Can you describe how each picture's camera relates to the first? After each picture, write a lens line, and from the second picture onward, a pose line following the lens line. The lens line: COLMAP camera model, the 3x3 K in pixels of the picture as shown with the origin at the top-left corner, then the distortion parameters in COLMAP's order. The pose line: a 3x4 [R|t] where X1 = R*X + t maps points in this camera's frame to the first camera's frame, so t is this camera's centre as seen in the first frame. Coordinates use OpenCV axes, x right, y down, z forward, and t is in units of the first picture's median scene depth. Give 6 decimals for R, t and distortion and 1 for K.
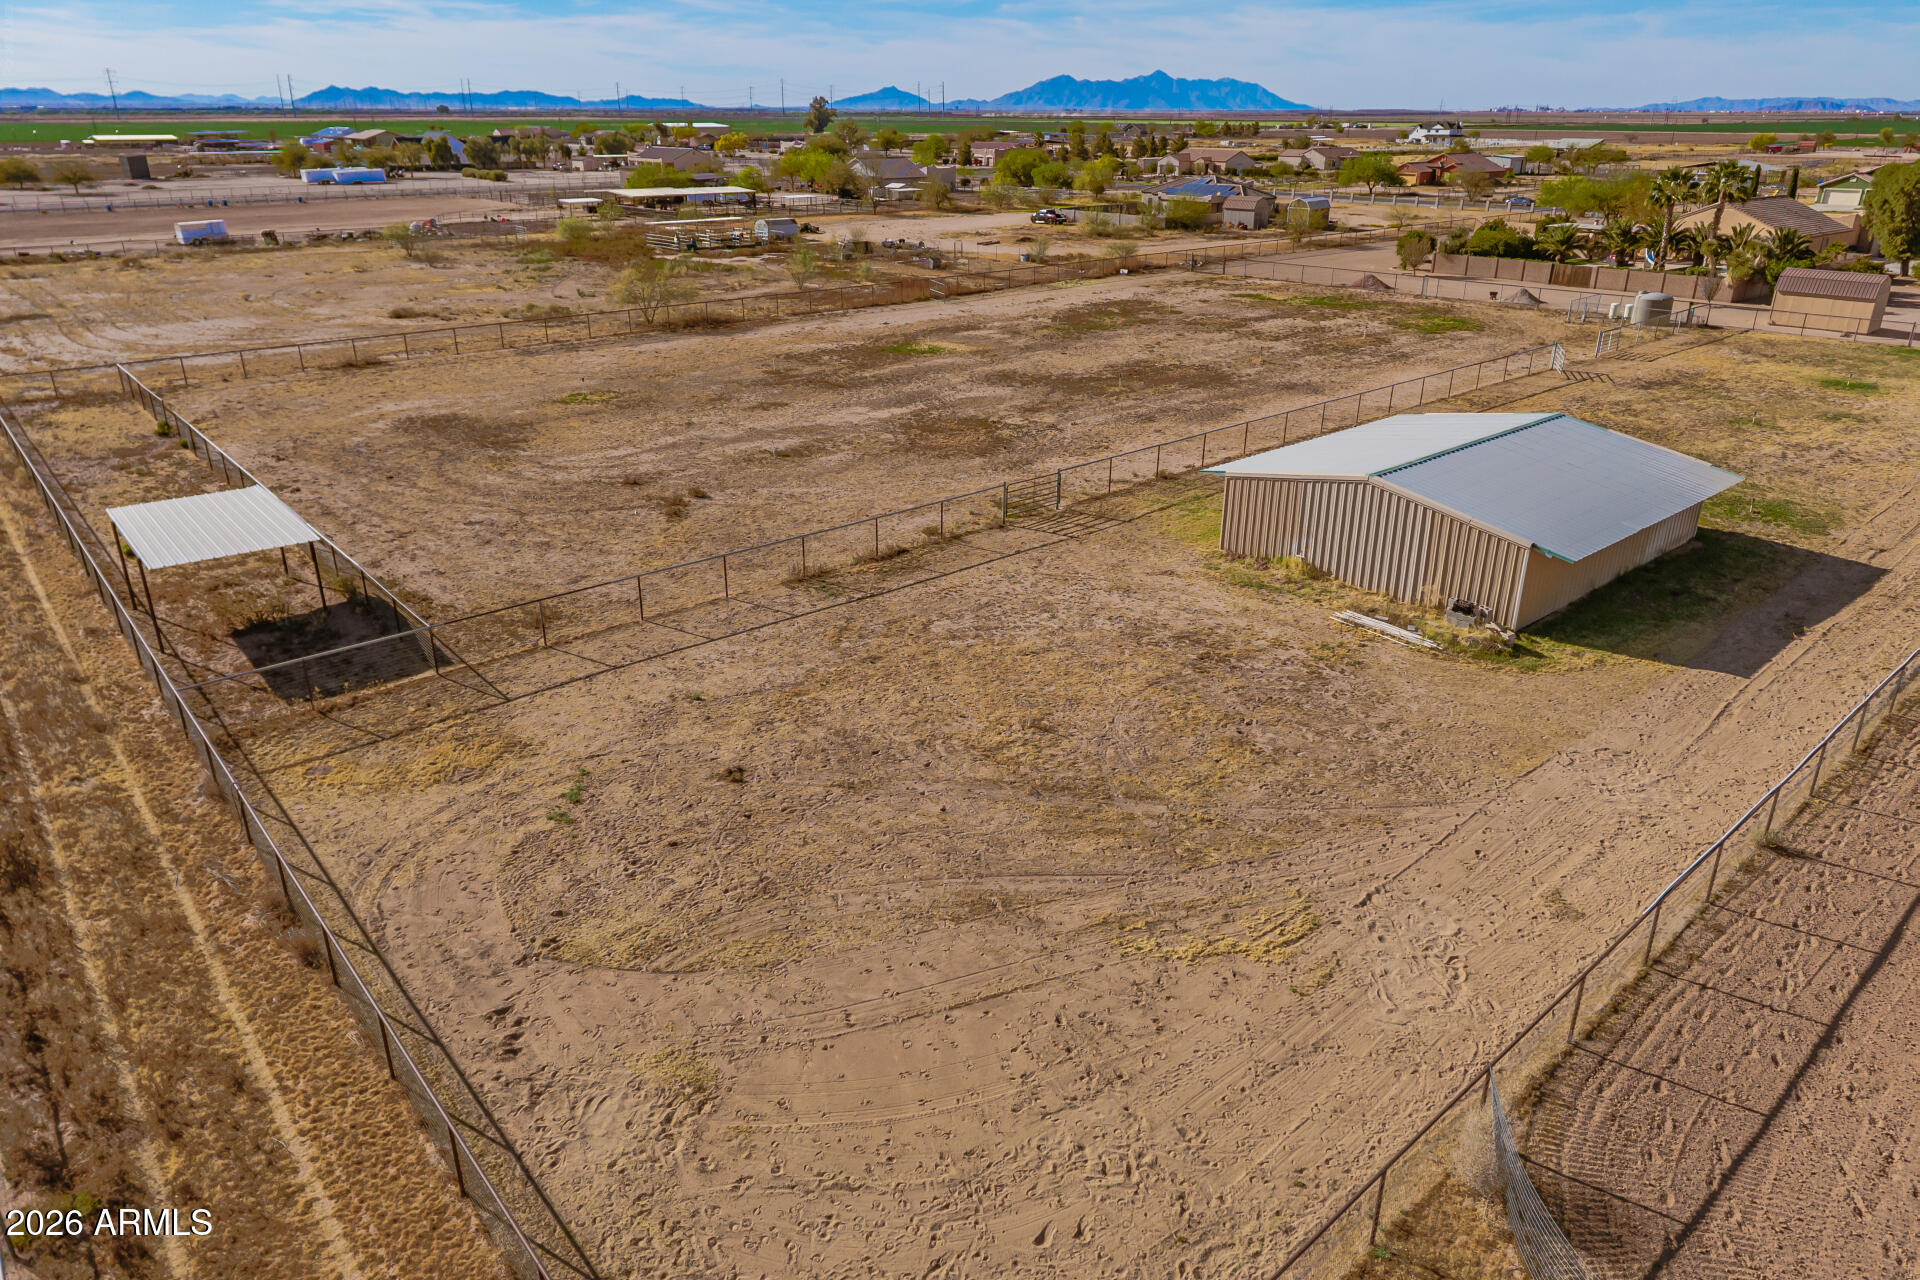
lens RADIAL K [[1276.1, 0, 954.4], [0, 1276.1, 650.5], [0, 0, 1]] dist [0.029173, -0.031354]
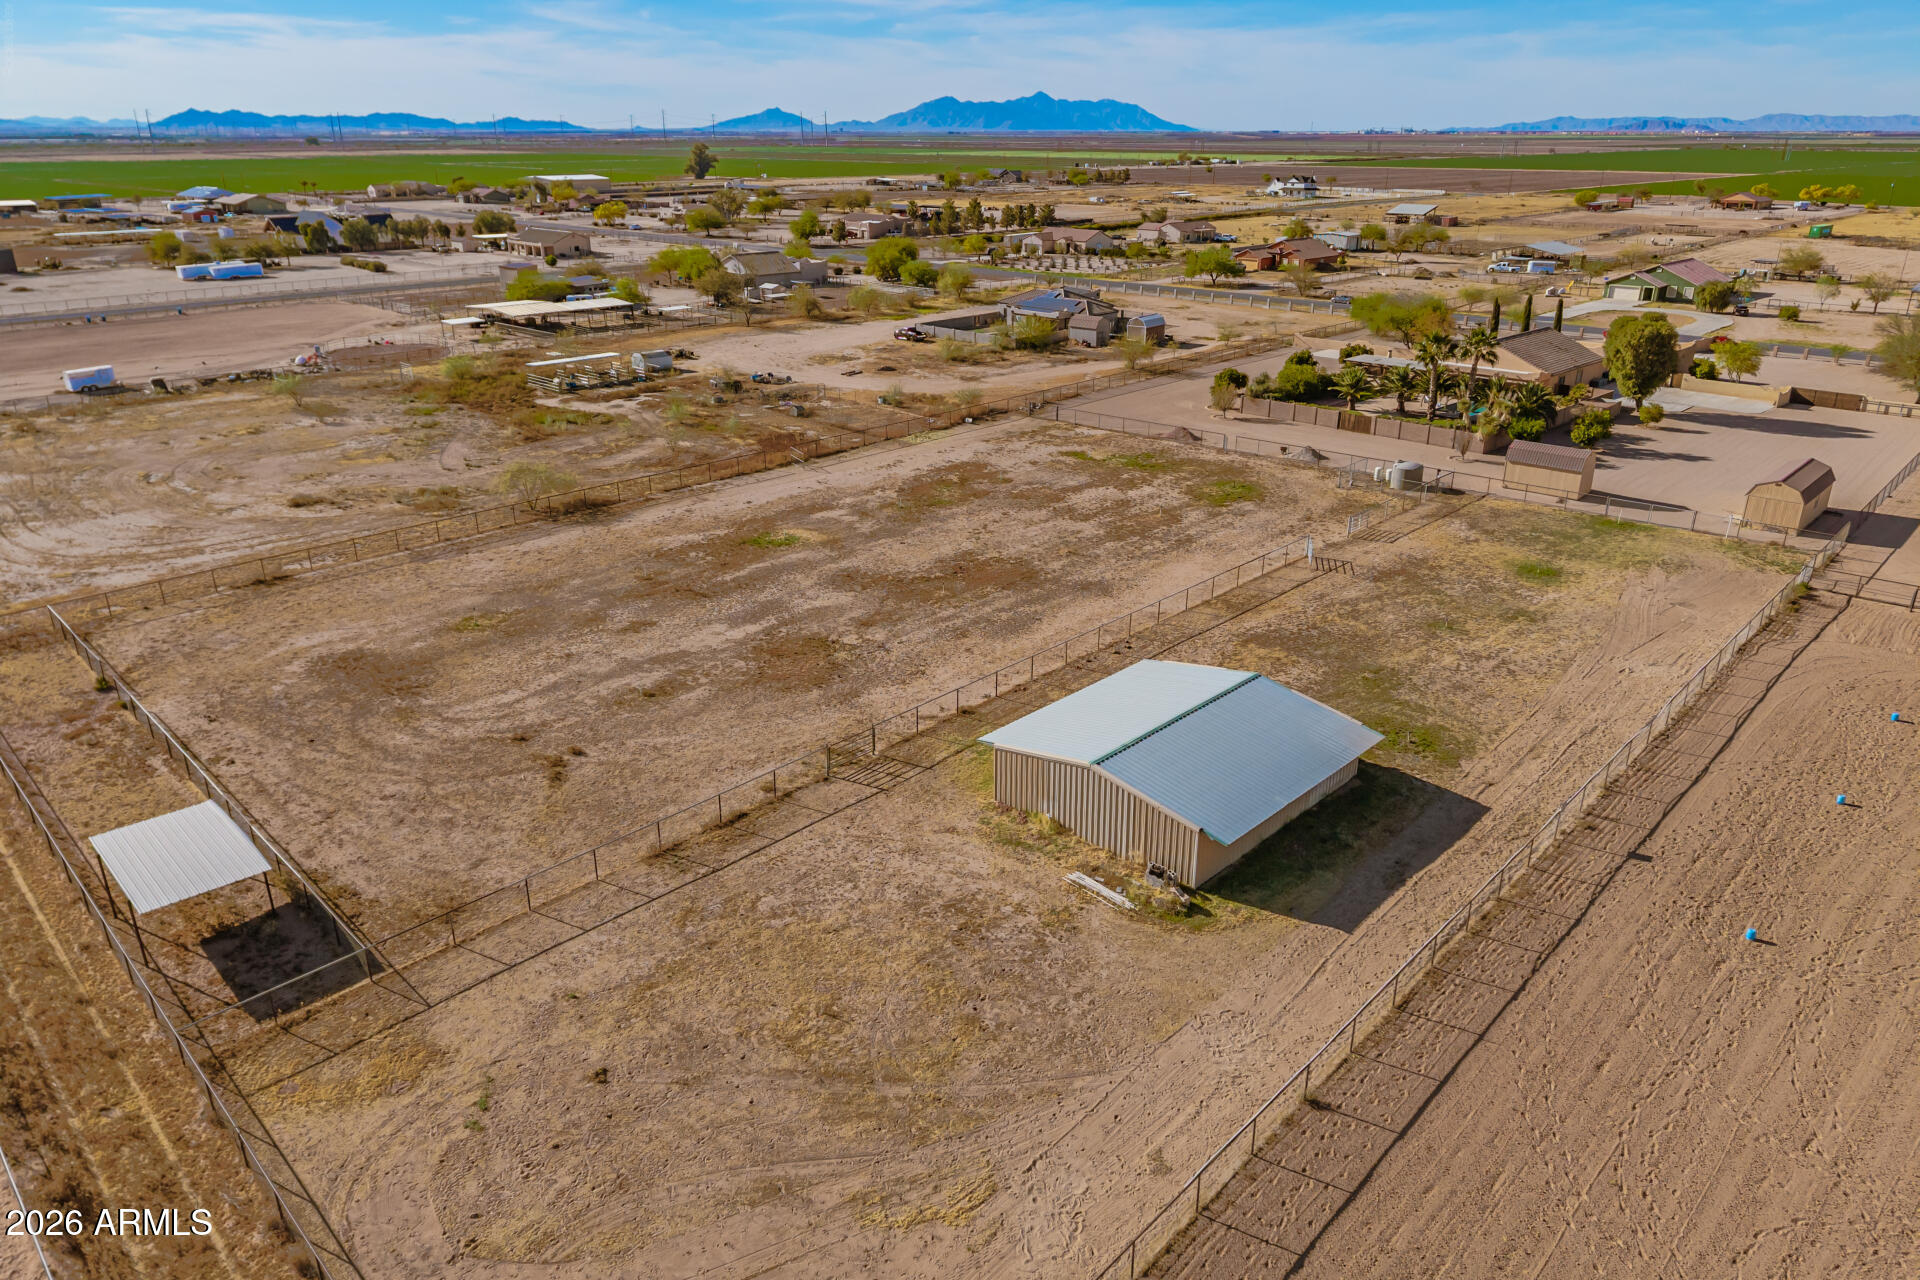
lens RADIAL K [[1276.1, 0, 954.7], [0, 1276.1, 654.8], [0, 0, 1]] dist [0.029173, -0.031354]
pose [[0.996540, -0.034824, 0.075461, 0.070634], [0.035650, 0.999318, -0.009626, -0.195263], [-0.075074, 0.012283, 0.997102, -0.244505]]
